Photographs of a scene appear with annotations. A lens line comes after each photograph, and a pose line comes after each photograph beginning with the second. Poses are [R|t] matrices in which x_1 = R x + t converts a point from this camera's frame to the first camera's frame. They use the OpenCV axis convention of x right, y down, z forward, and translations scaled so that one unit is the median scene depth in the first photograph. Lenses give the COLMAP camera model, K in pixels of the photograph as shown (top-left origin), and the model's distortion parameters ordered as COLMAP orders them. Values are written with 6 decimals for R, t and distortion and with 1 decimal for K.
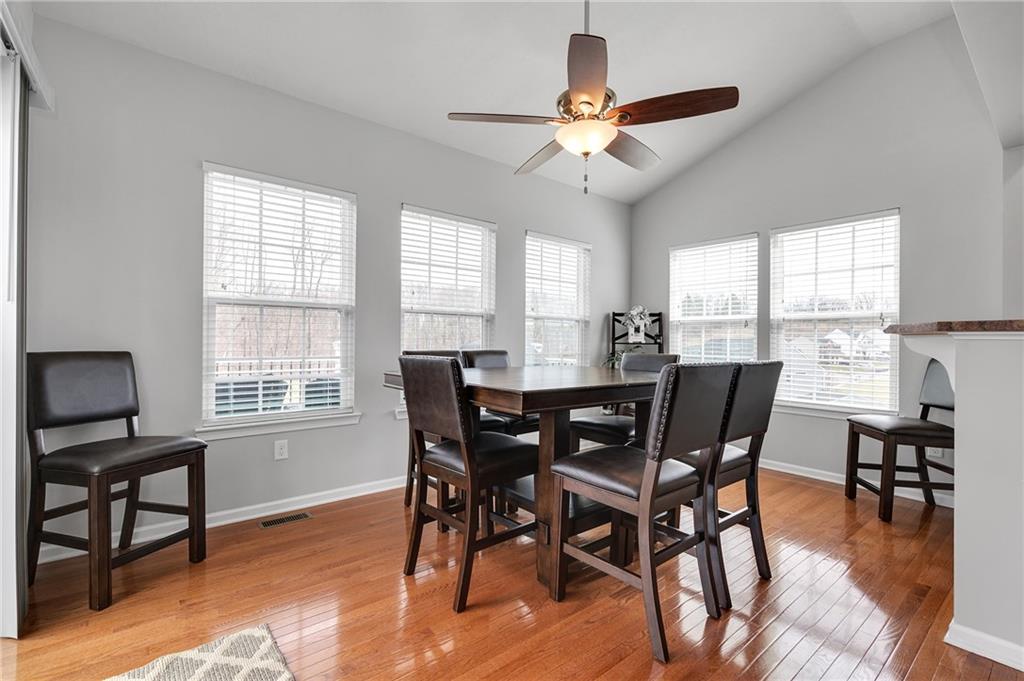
lens RADIAL K [[461.8, 0, 511.9], [0, 461.8, 341.1], [0, 0, 1]] dist [0.004752, -0.000476]
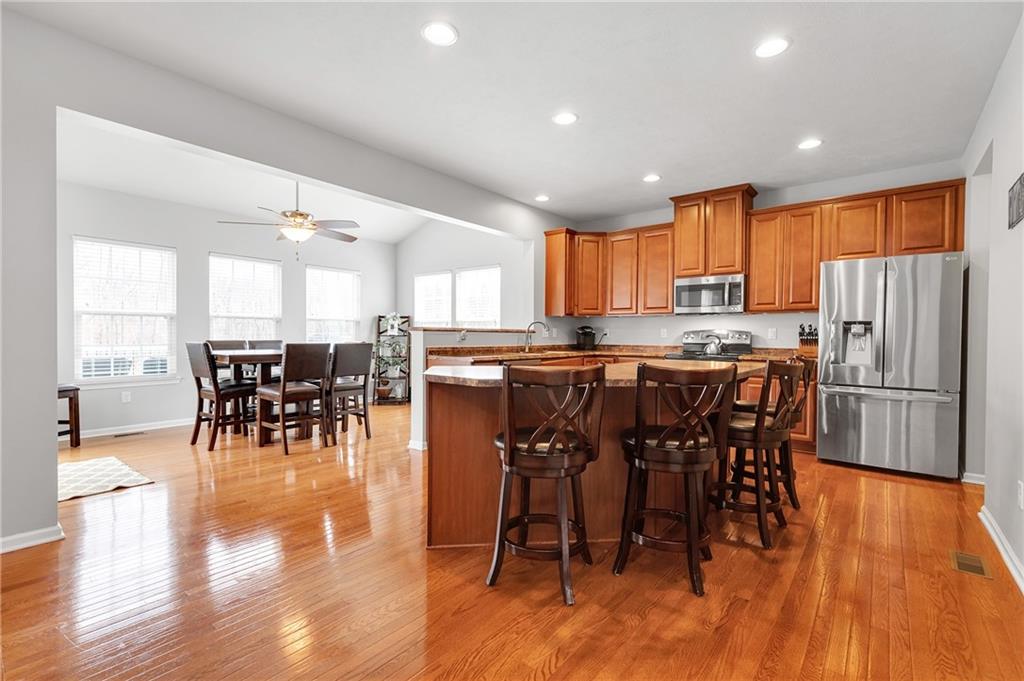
lens RADIAL K [[461.8, 0, 512.2], [0, 461.8, 339.7], [0, 0, 1]] dist [0.004752, -0.000476]
pose [[0.980757, -0.008186, 0.195061, 0.374702], [0.006213, 0.999923, 0.010726, 0.004579], [-0.195133, -0.009308, 0.980733, -0.633723]]
